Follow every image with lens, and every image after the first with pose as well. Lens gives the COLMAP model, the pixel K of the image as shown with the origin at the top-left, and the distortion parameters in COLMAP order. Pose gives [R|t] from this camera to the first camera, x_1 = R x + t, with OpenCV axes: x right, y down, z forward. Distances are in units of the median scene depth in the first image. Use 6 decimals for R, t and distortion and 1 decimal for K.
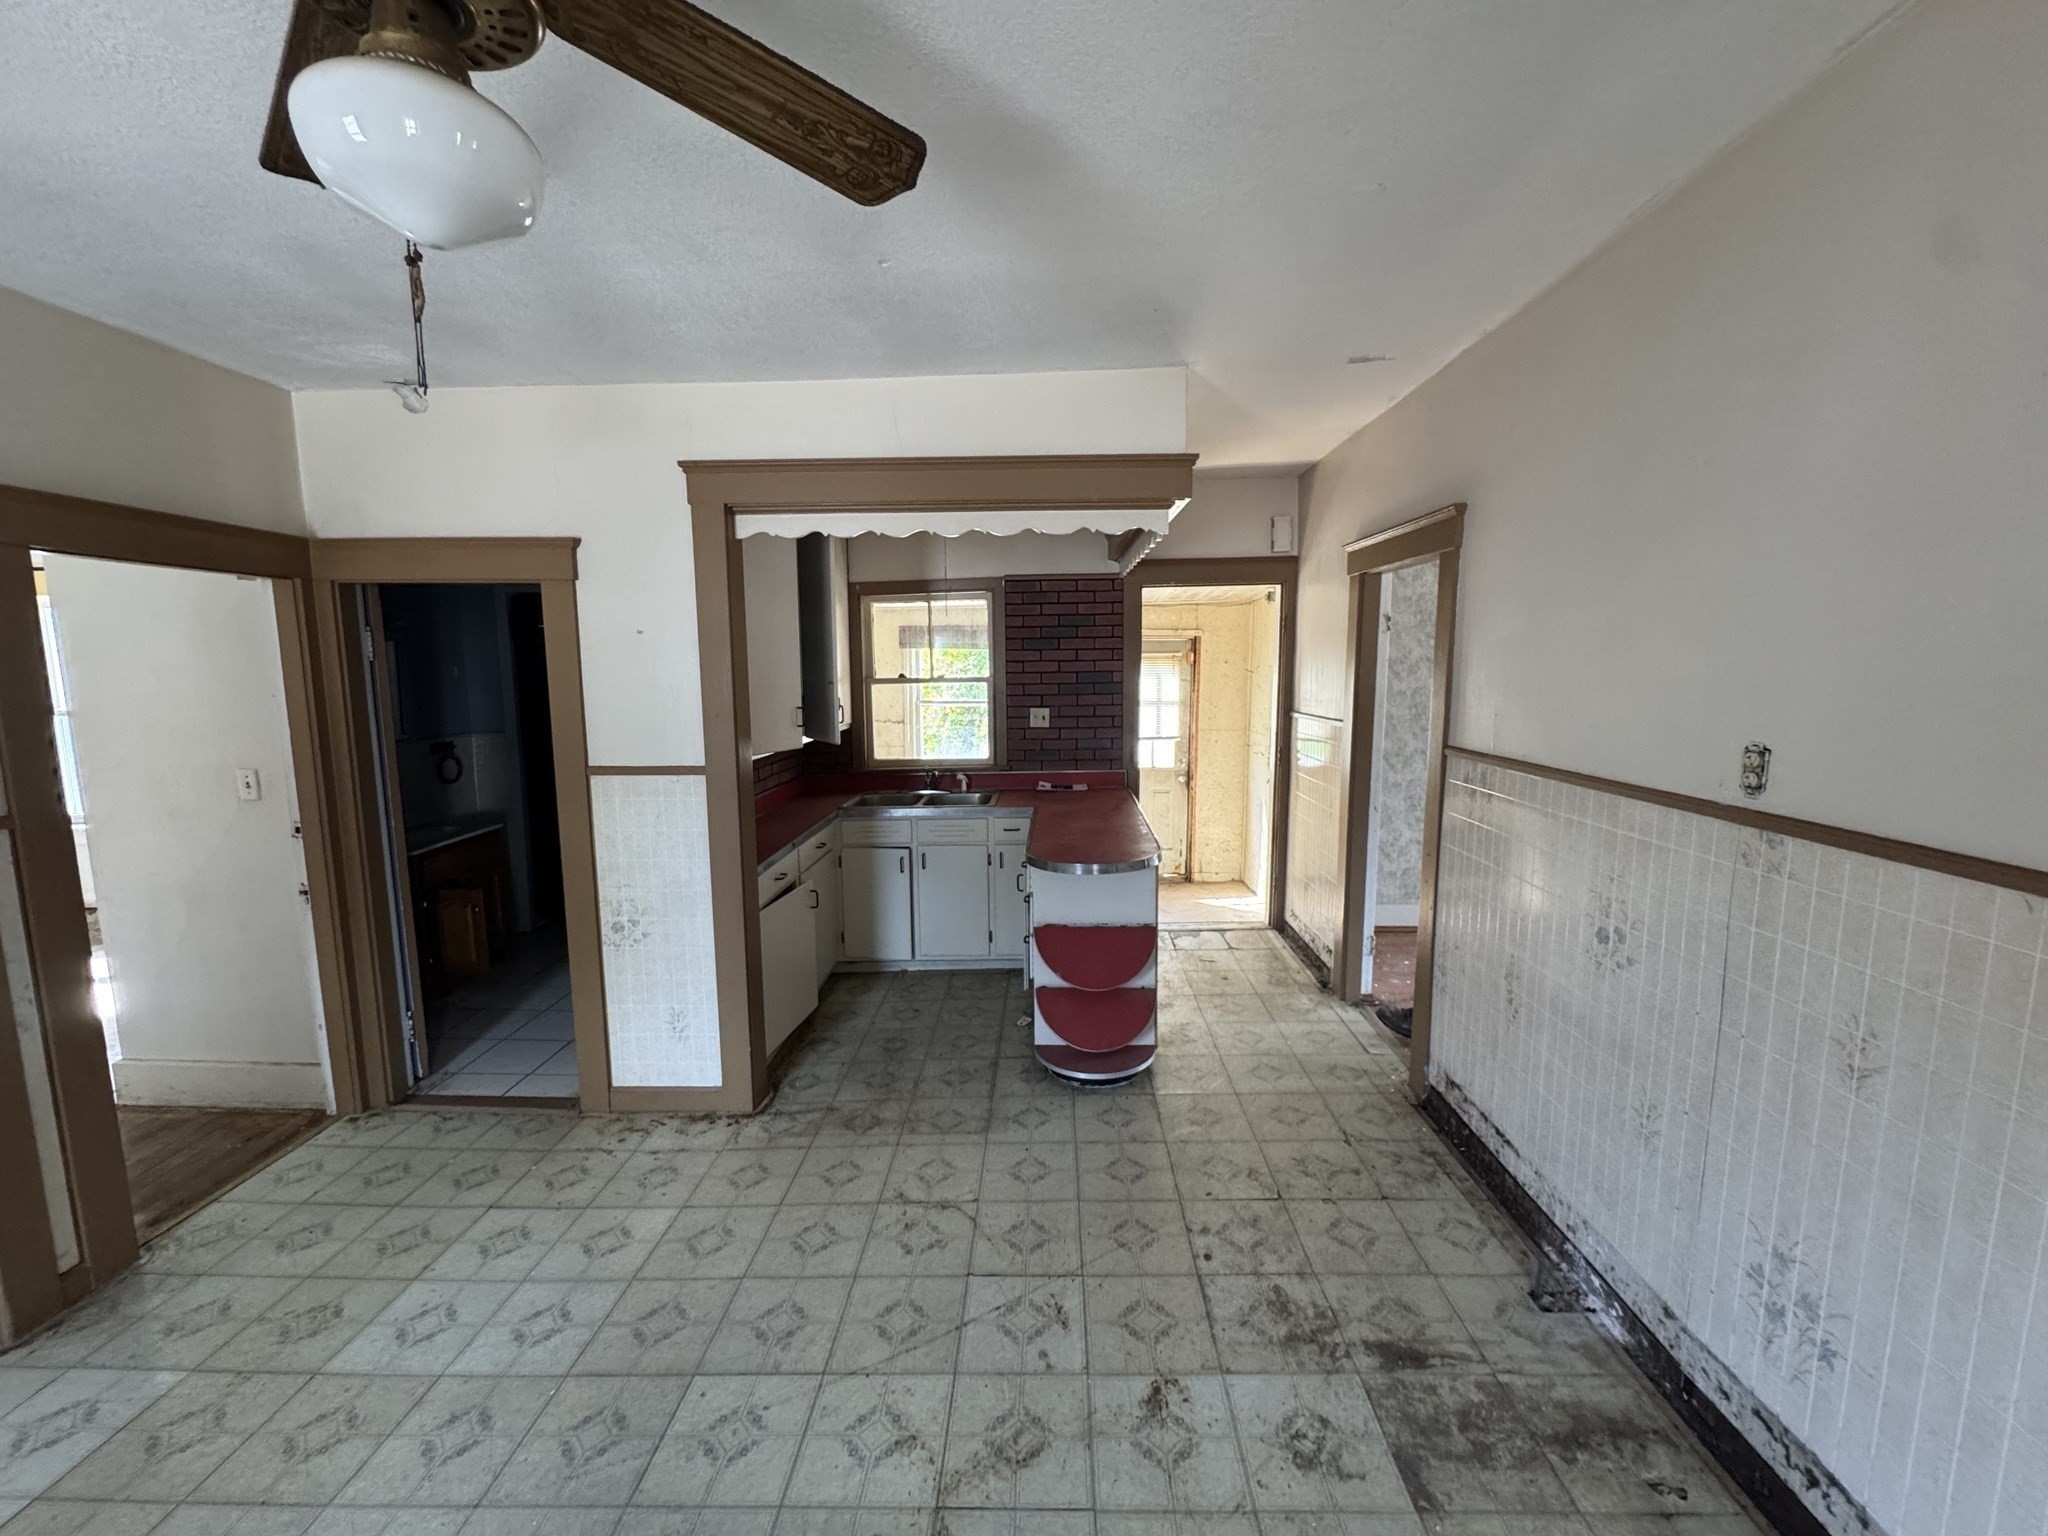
lens RADIAL K [[816.6, 0, 1021.6], [0, 816.6, 766.7], [0, 0, 1]] dist [-0.005083, 0.000599]
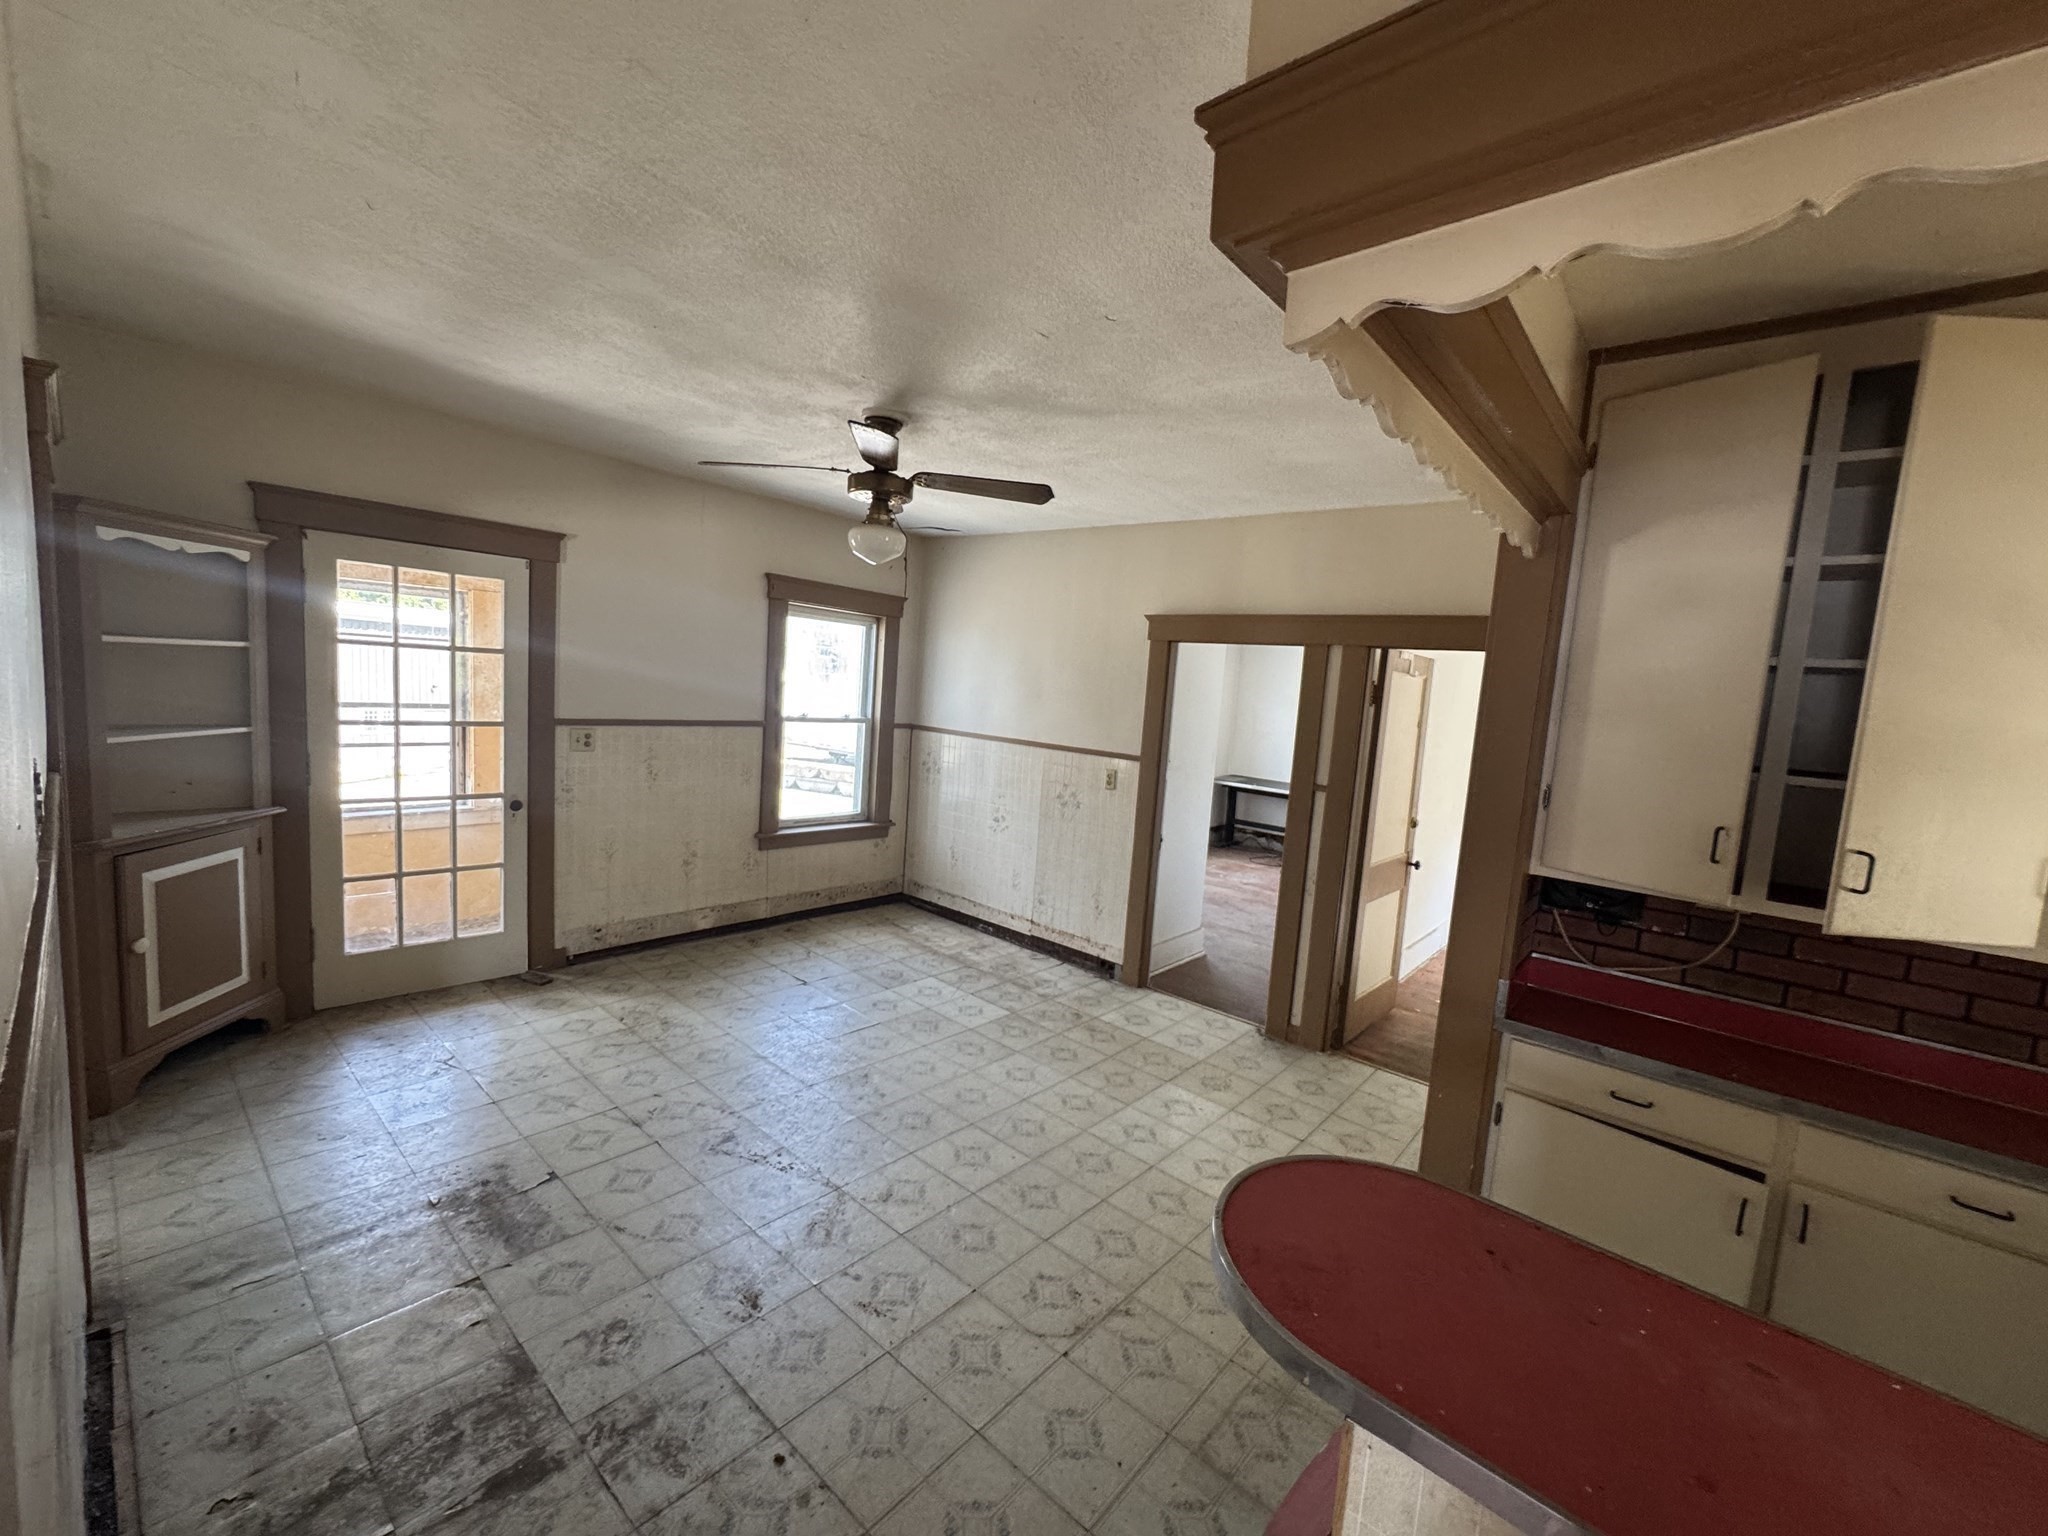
lens RADIAL K [[816.6, 0, 1021.0], [0, 816.6, 762.5], [0, 0, 1]] dist [-0.005083, 0.000599]
pose [[-0.626388, 0.040688, -0.778449, 0.727961], [-0.164974, 0.969096, 0.183401, -0.231607], [0.761854, 0.243304, -0.600318, 1.640020]]
